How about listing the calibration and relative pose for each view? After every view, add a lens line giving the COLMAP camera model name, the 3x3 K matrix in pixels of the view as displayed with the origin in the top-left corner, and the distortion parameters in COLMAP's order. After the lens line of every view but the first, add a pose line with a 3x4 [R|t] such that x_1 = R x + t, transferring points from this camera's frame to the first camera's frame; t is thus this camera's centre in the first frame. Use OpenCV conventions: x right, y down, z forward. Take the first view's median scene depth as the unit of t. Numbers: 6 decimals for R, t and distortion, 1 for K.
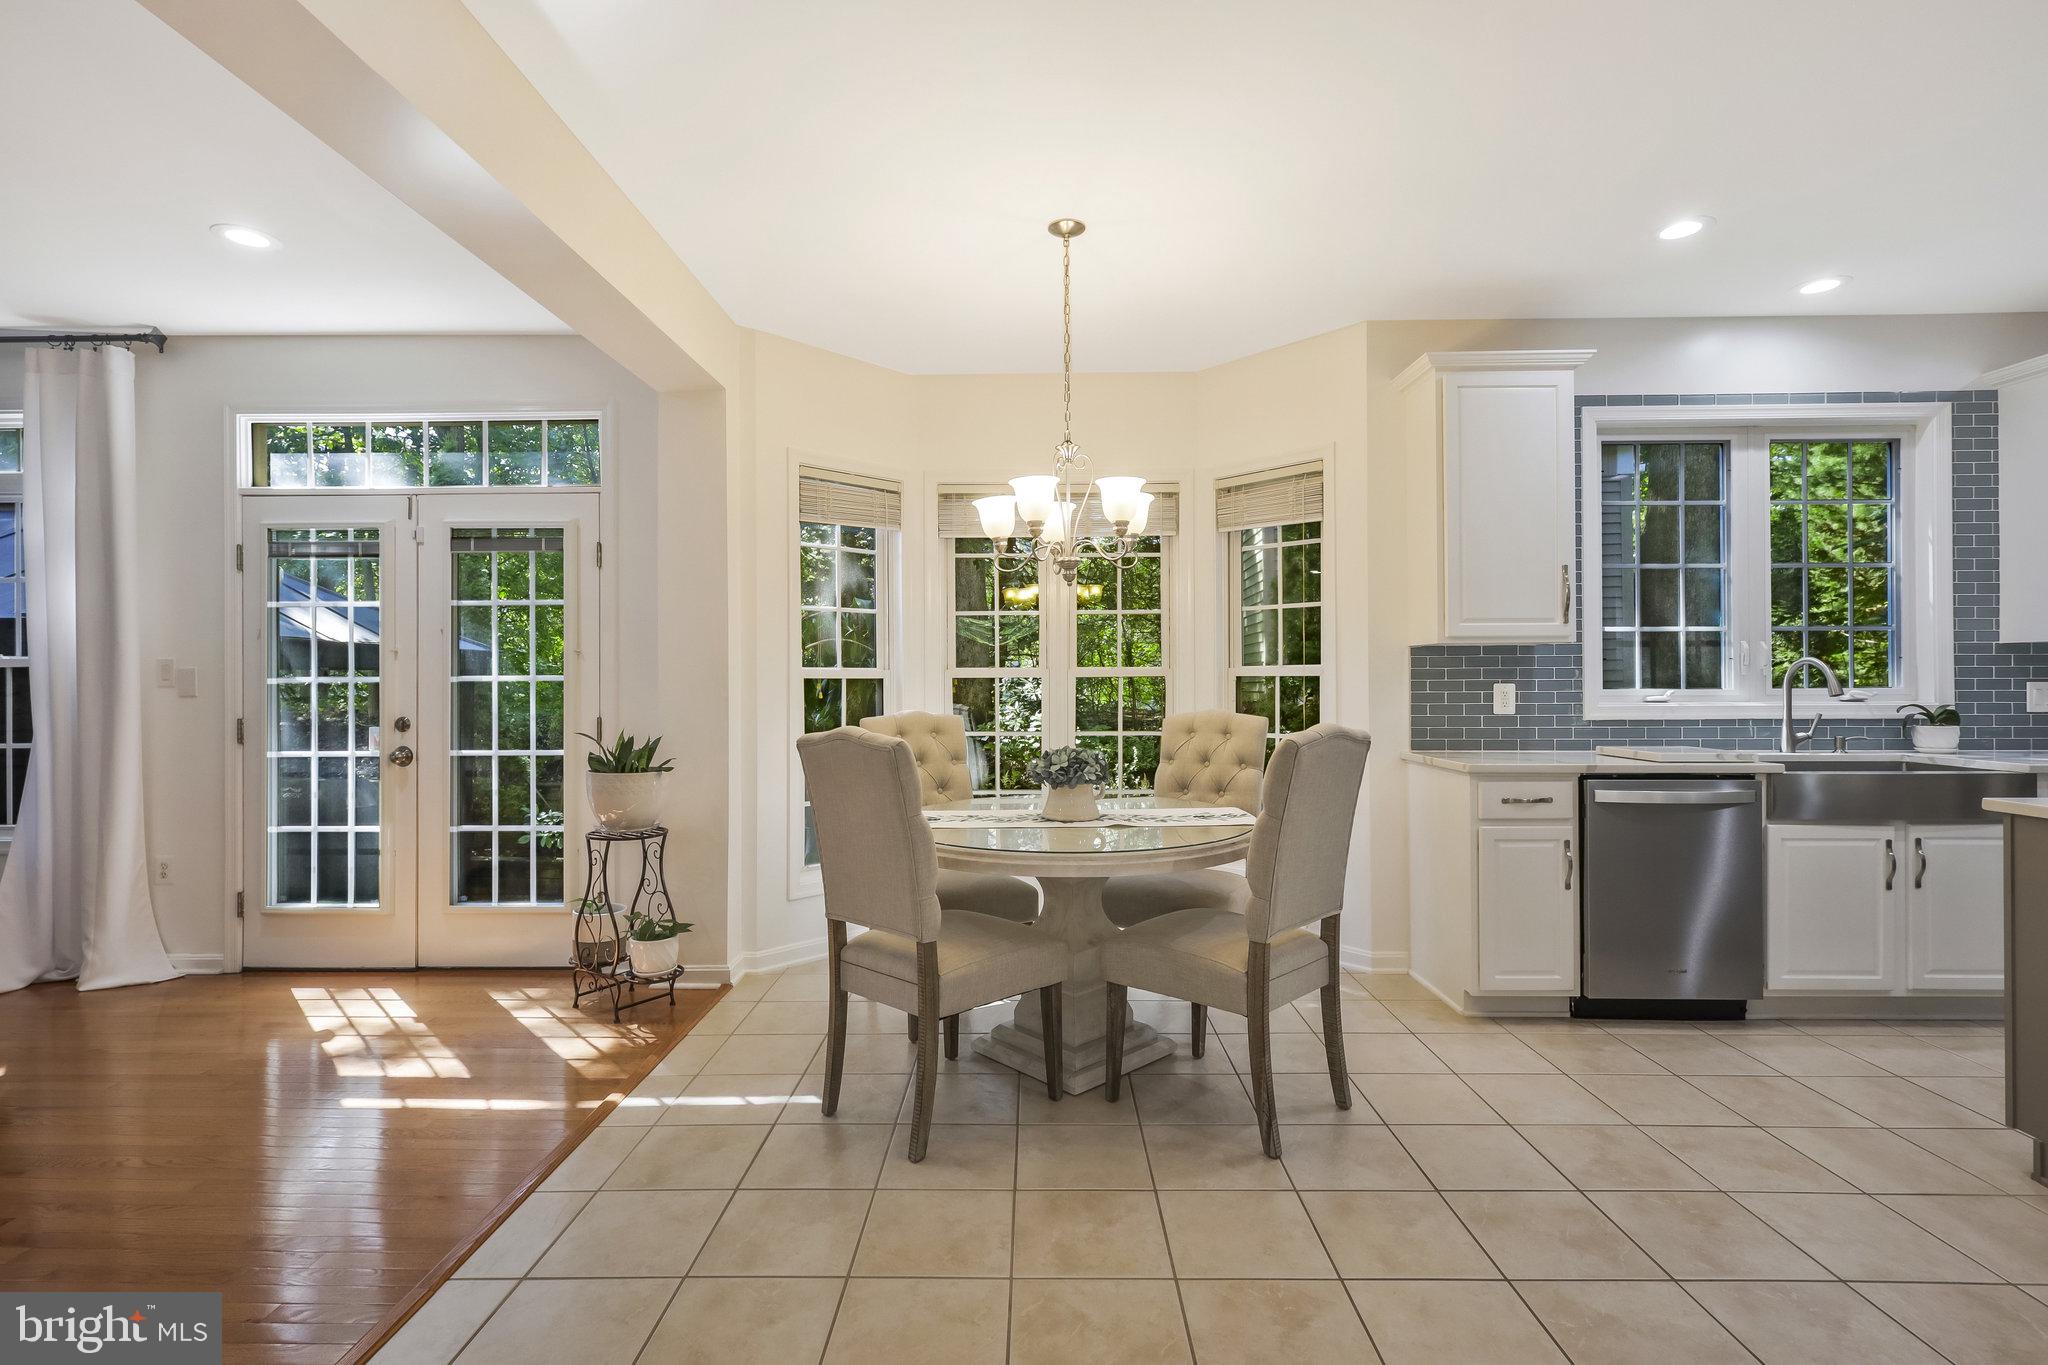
lens RADIAL K [[953.1, 0, 1020.5], [0, 953.1, 685.8], [0, 0, 1]] dist [0.003476, 0.000094]
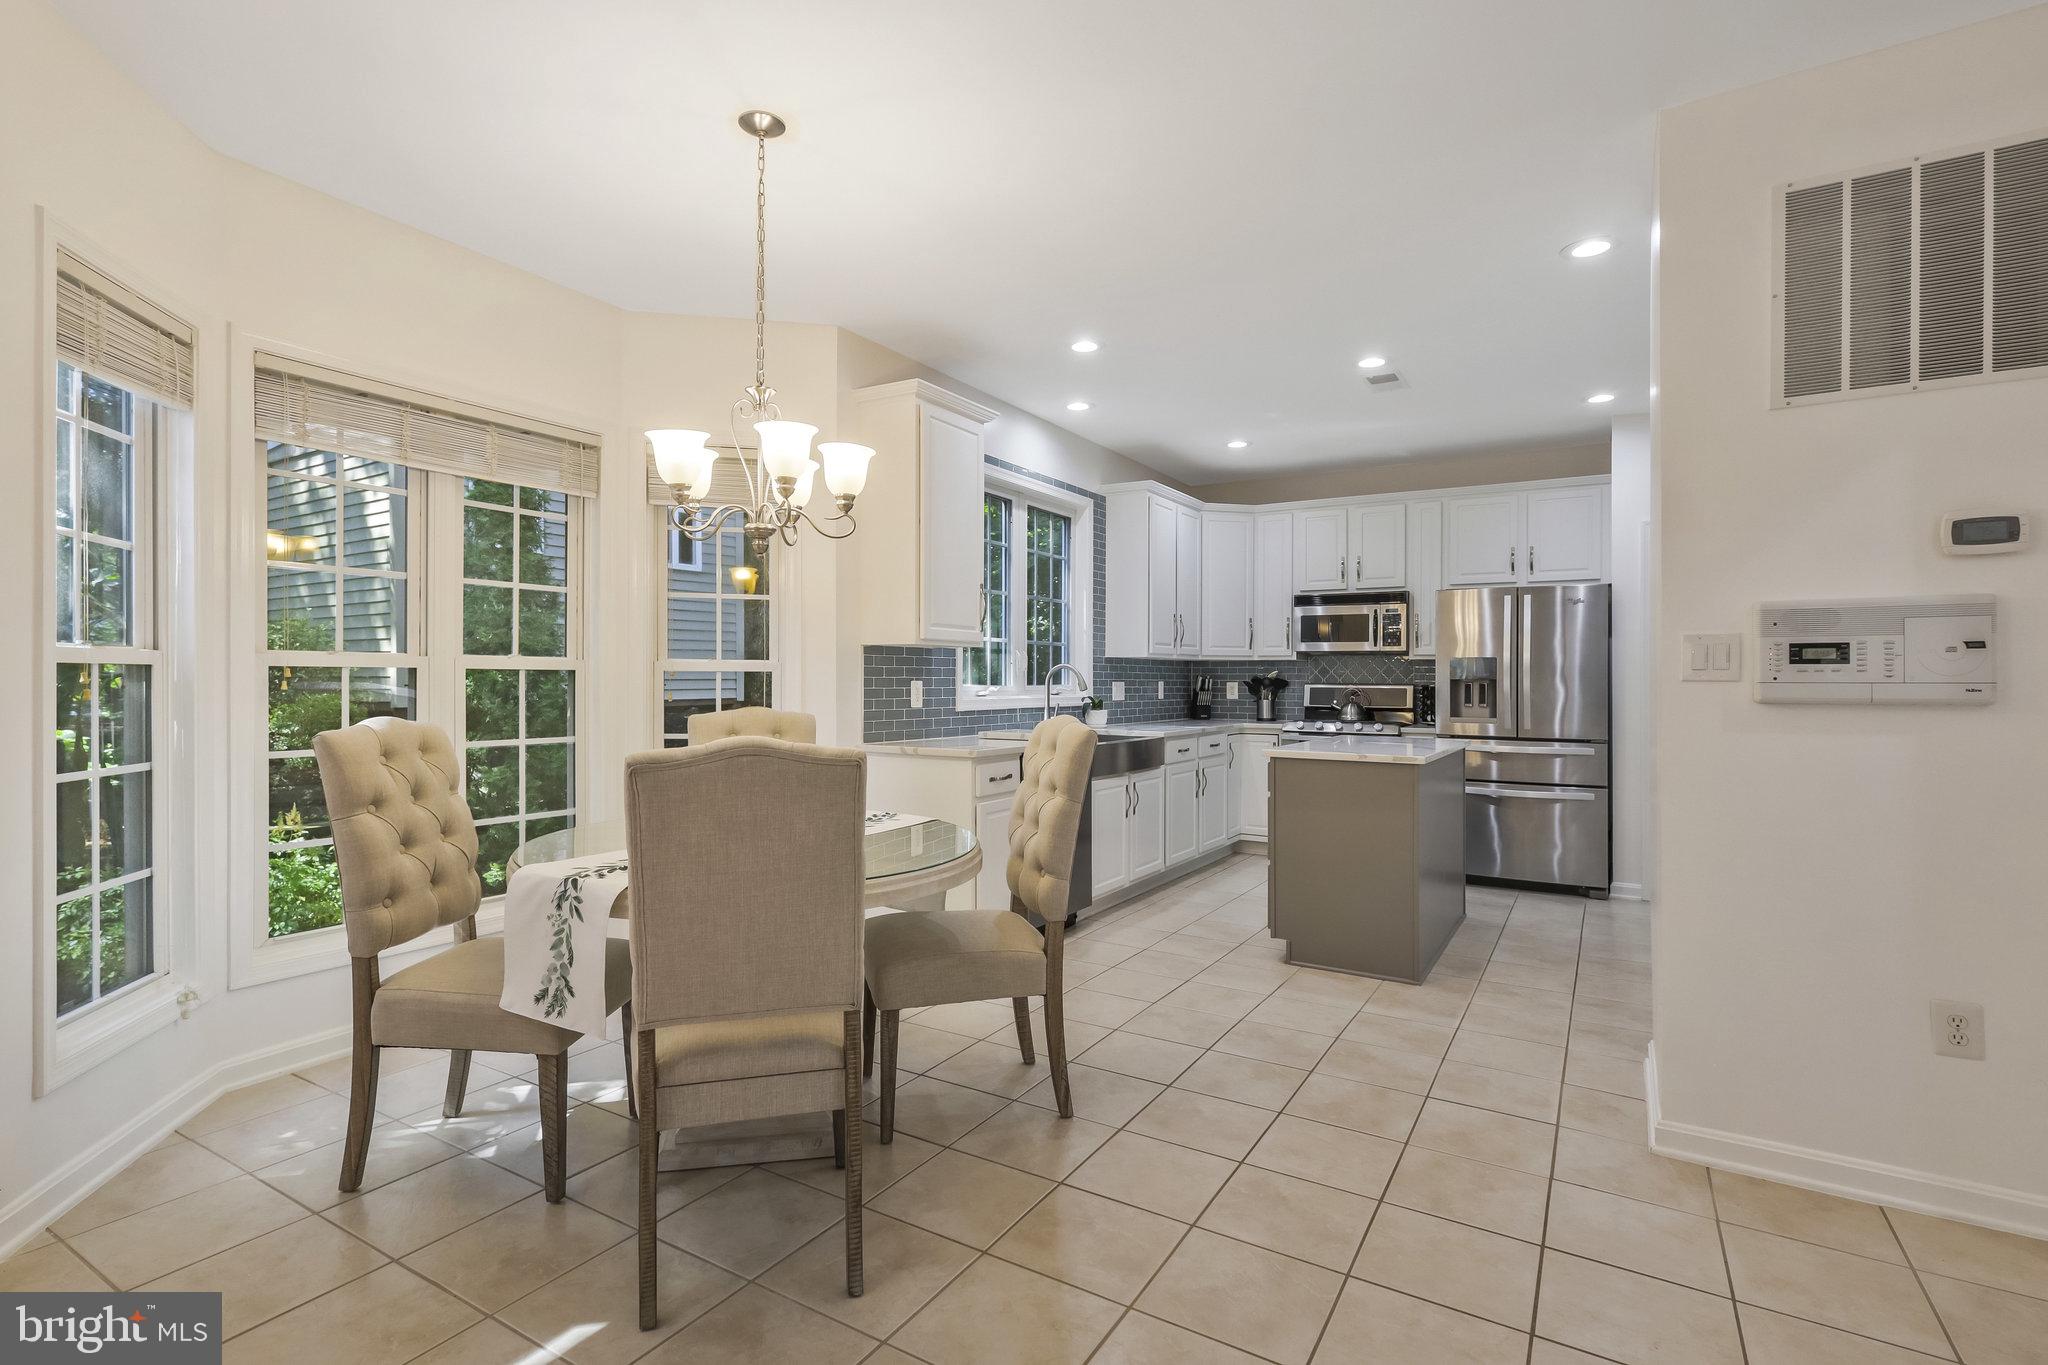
lens RADIAL K [[981.8, 0, 1024.0], [0, 981.8, 682.5], [0, 0, 1]] dist [0.001299, 0.000163]
pose [[0.503415, 0.003225, 0.864039, -0.445405], [-0.001744, 0.999995, -0.002716, 0.002647], [-0.864043, -0.000140, 0.503418, 0.298356]]
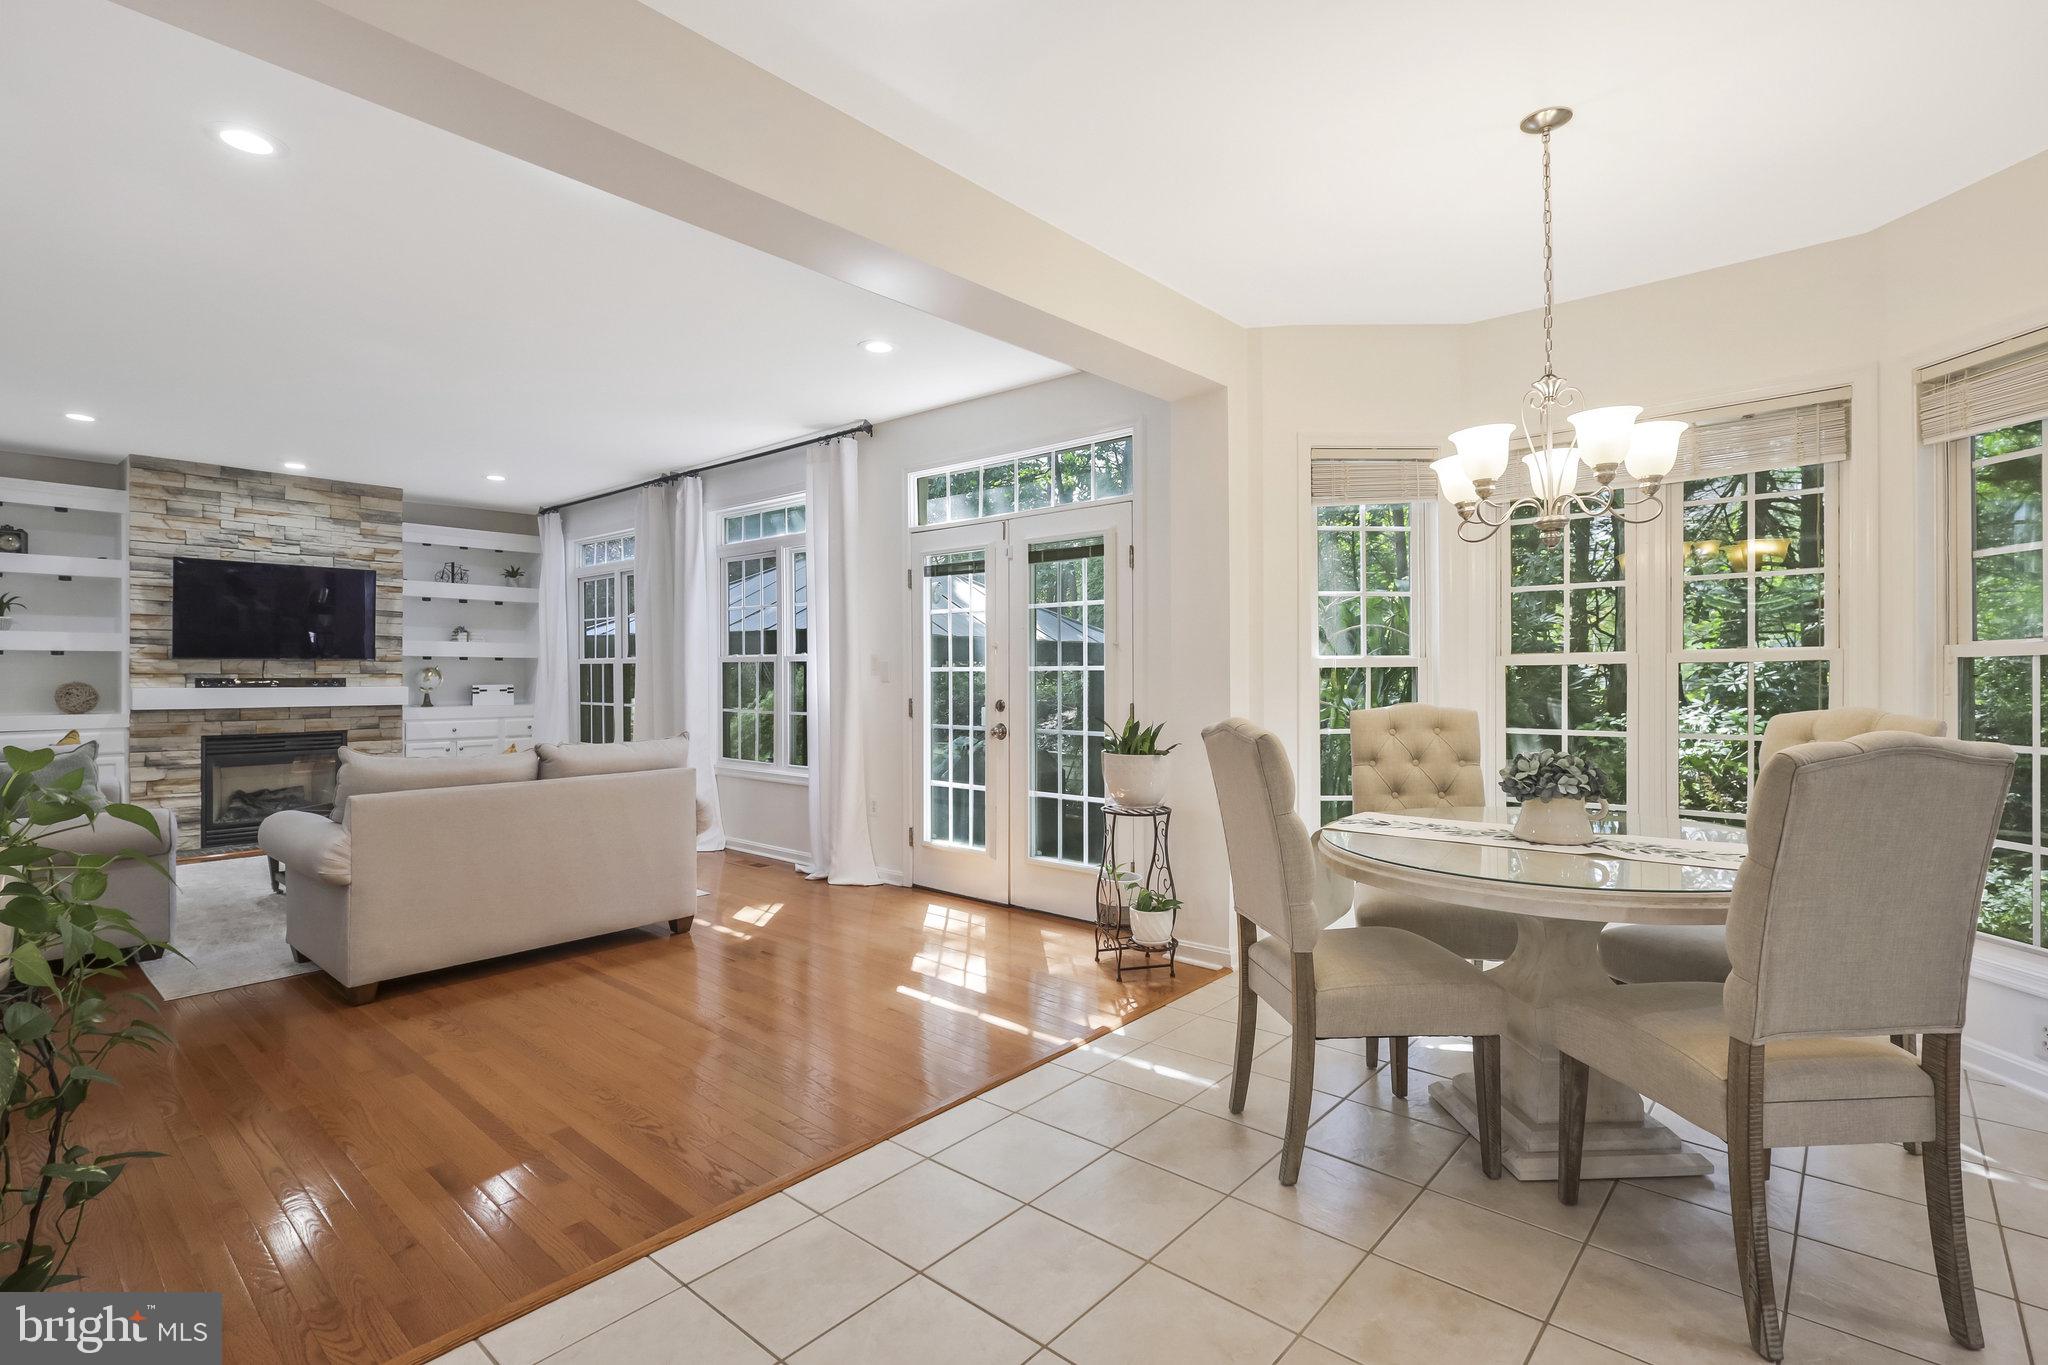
lens RADIAL K [[961.3, 0, 1029.9], [0, 961.3, 673.0], [0, 0, 1]] dist [0.001614, 0.000006]
pose [[0.764583, 0.003448, -0.644516, 0.193034], [-0.009112, 0.999944, -0.005459, 0.004713], [0.644461, 0.010047, 0.764571, 0.073965]]
